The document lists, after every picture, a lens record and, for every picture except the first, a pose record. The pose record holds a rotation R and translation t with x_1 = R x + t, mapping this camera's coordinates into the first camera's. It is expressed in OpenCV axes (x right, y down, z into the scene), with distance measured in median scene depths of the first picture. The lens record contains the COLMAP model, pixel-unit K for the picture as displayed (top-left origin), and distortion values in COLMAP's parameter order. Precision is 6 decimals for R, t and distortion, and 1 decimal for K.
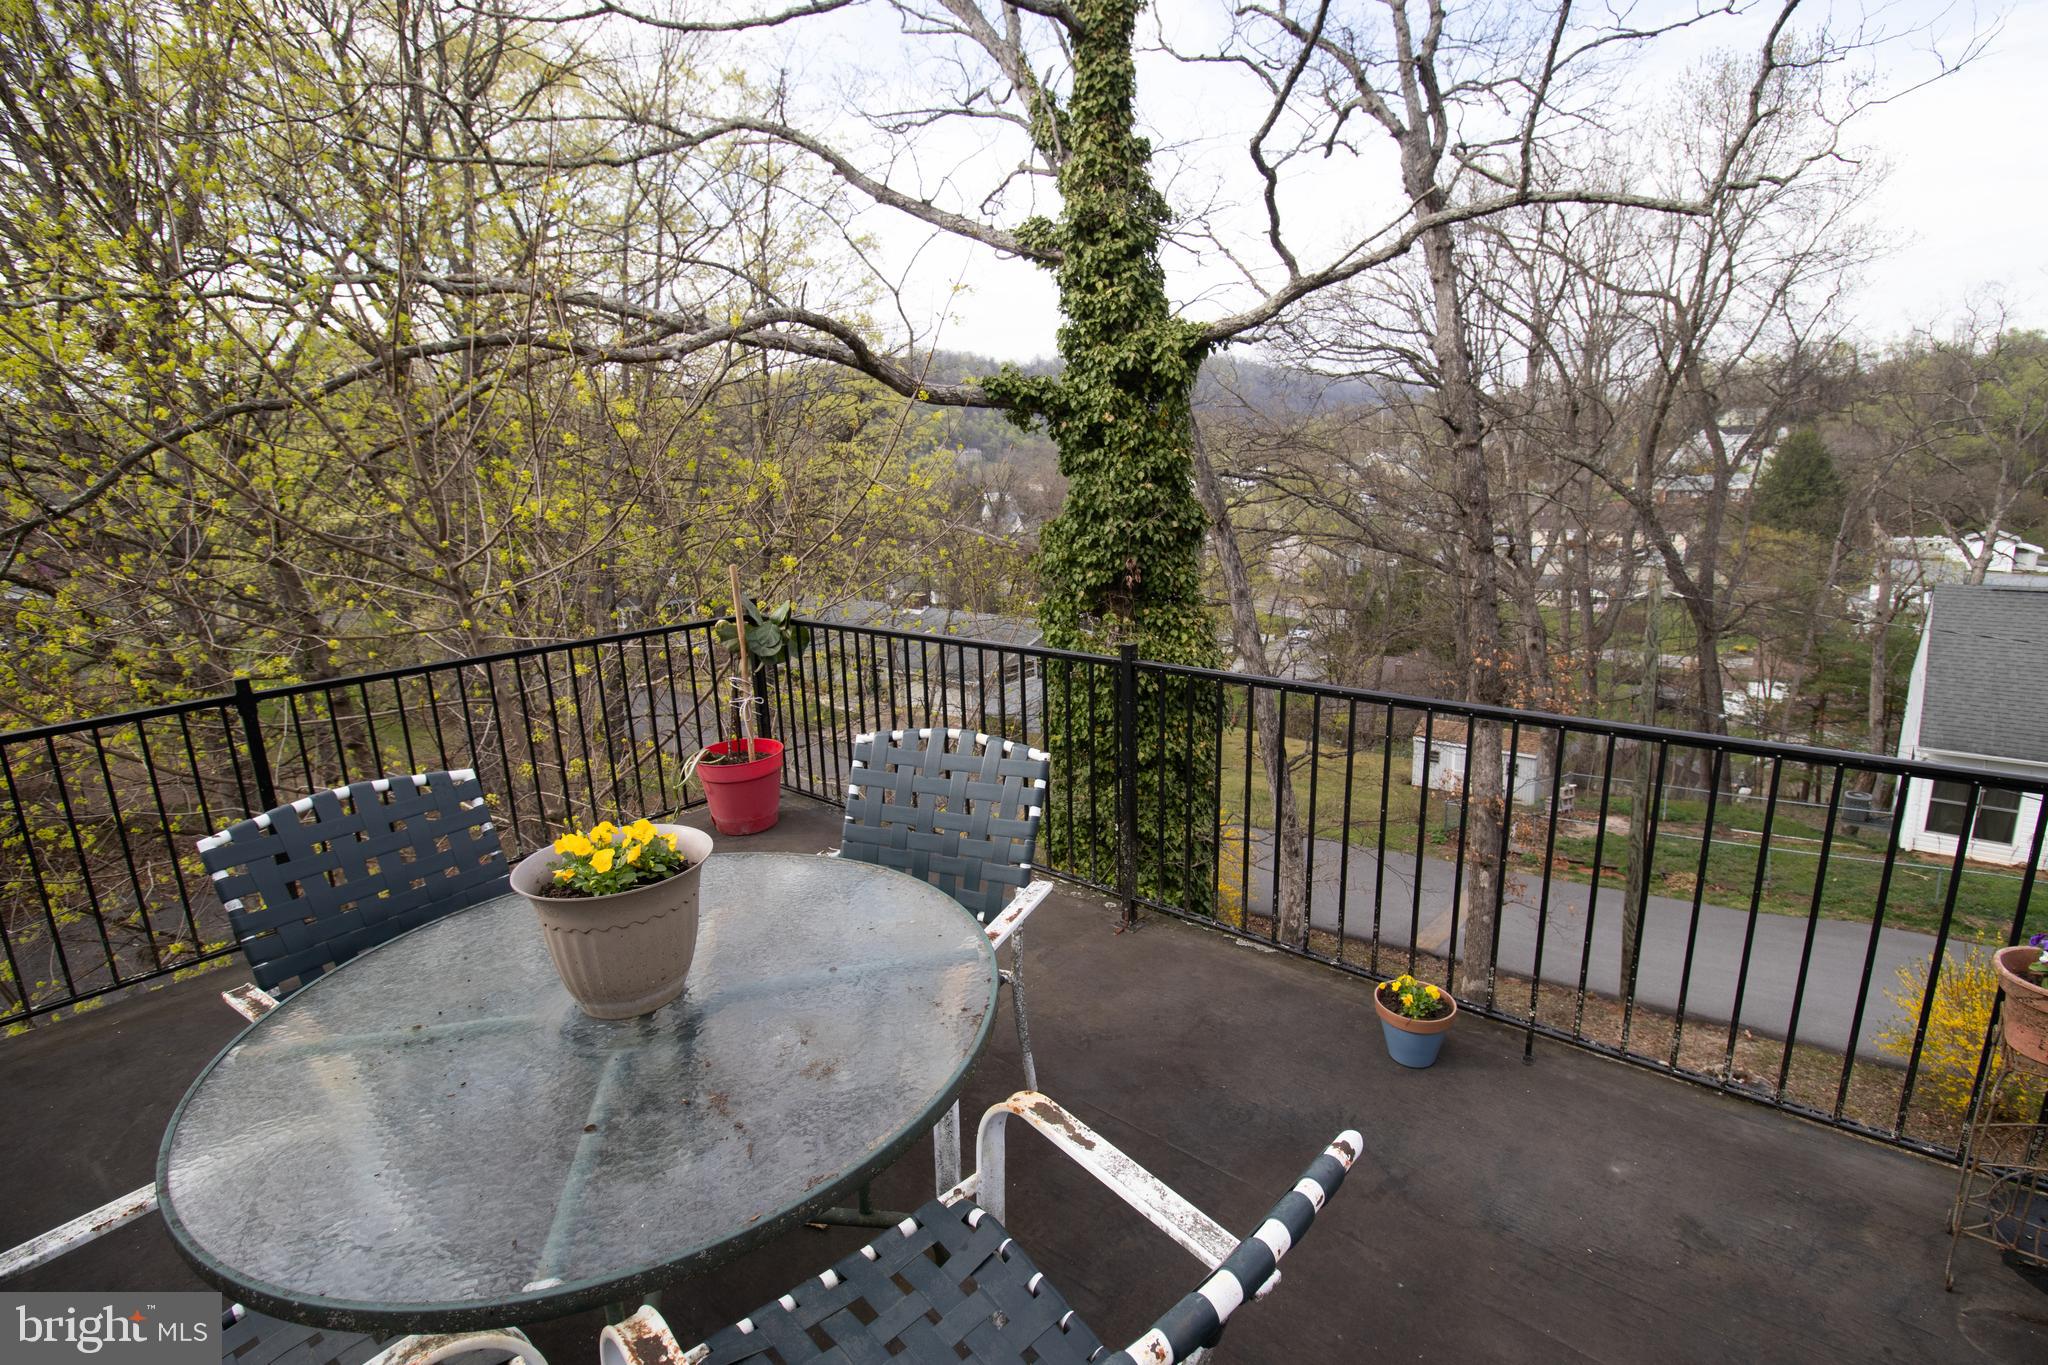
lens RADIAL K [[974.5, 0, 1031.3], [0, 974.5, 686.0], [0, 0, 1]] dist [-0.001211, -0.000018]
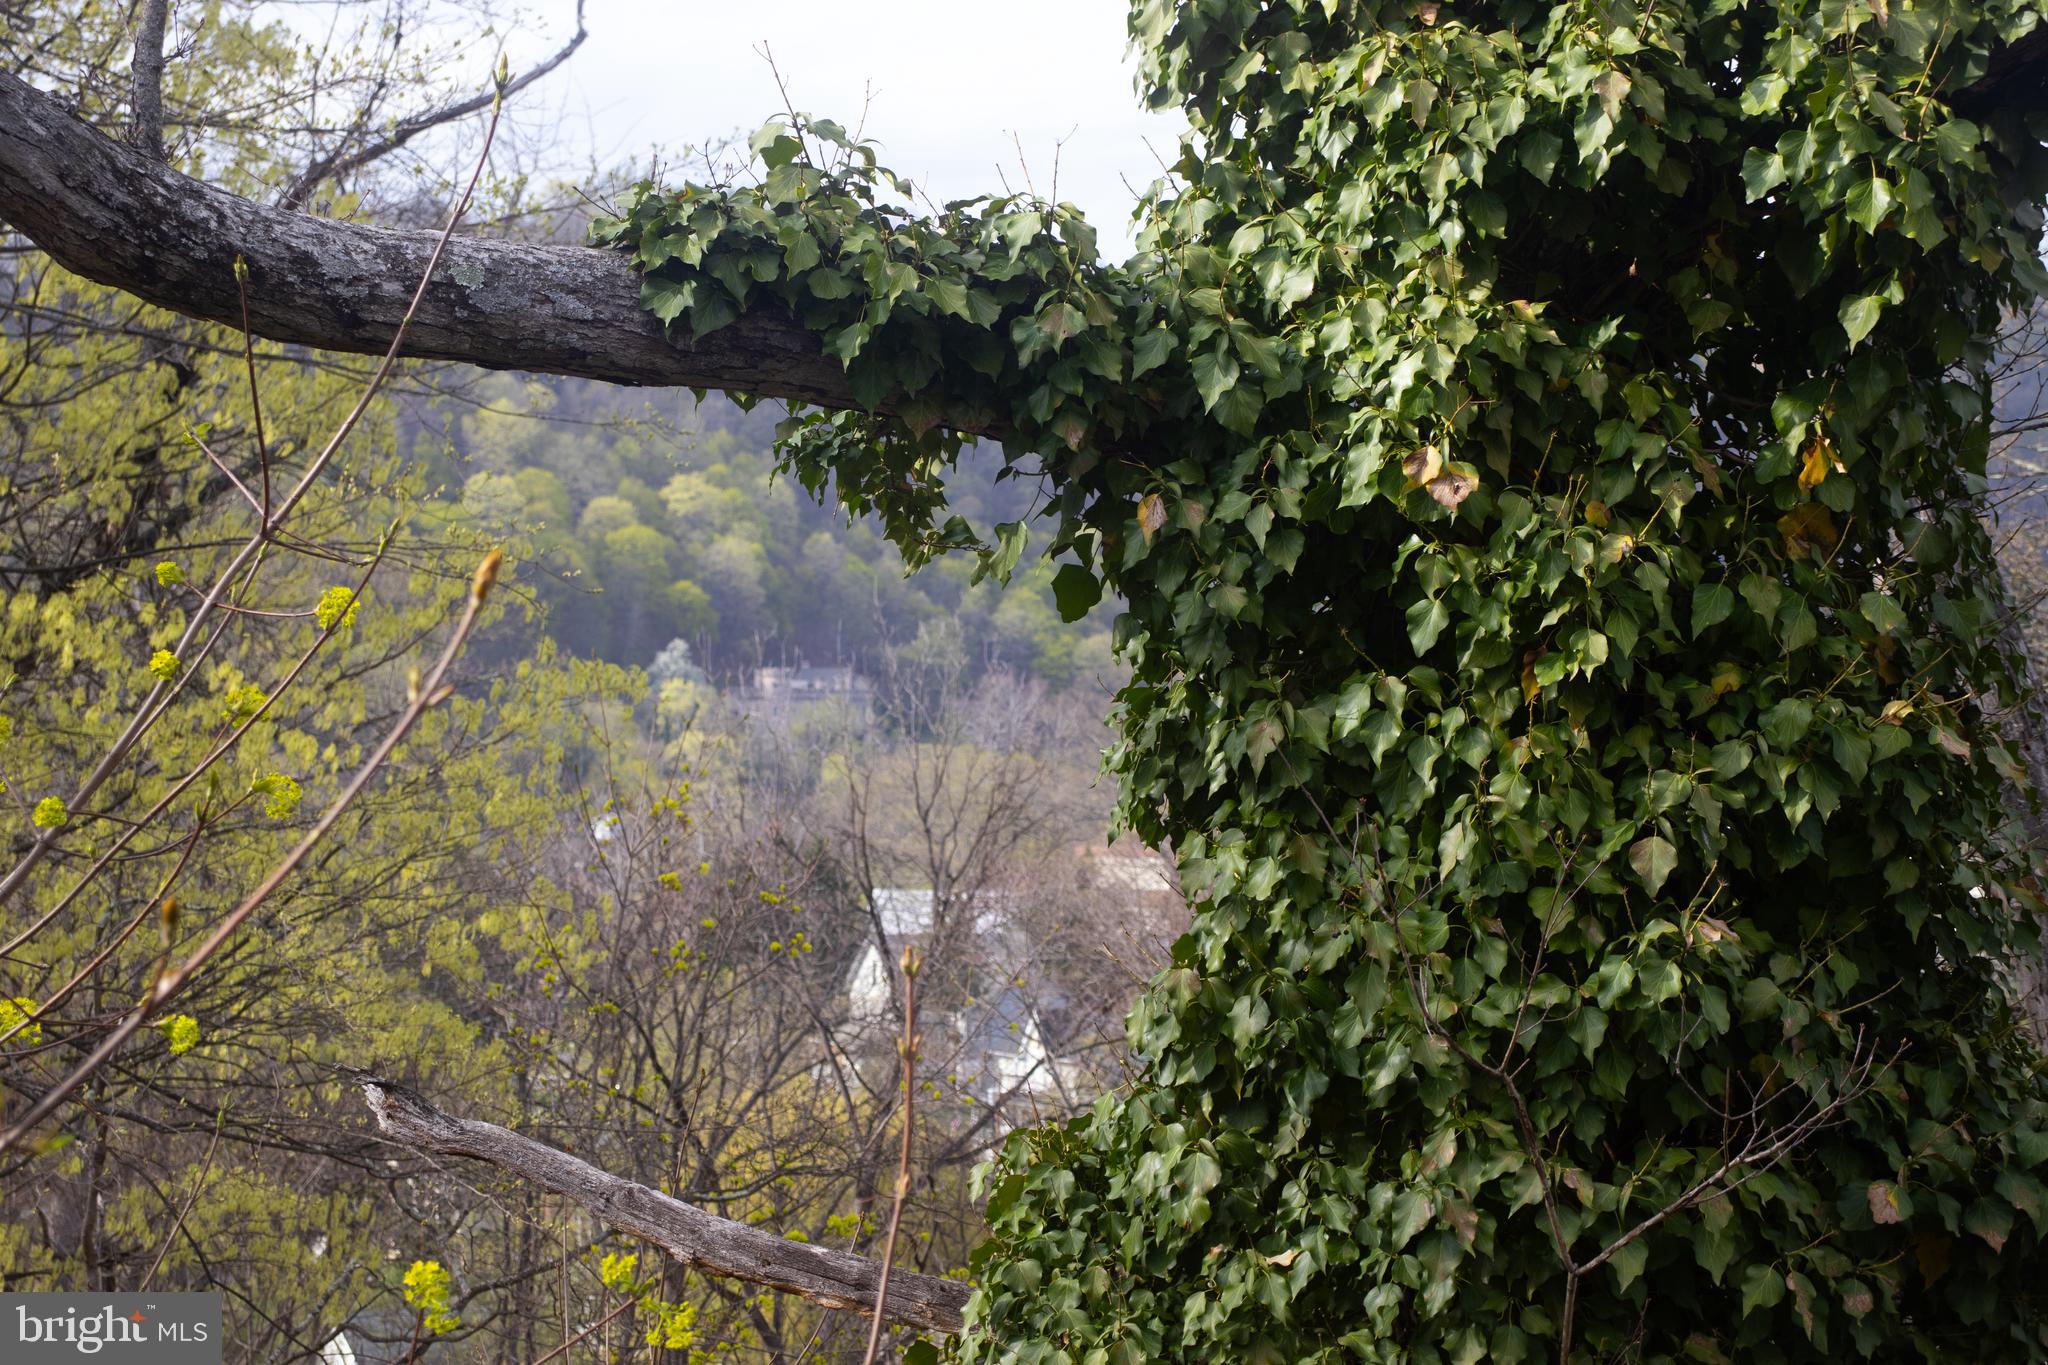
lens RADIAL K [[5064.8, 0, 1023.4], [0, 5064.8, 684.7], [0, 0, 1]] dist [0.511822, 0.000000]
pose [[0.998858, 0.044160, -0.018237, 0.029362], [-0.047210, 0.970943, -0.234607, -0.055165], [0.007346, 0.235200, 0.971919, 0.234953]]
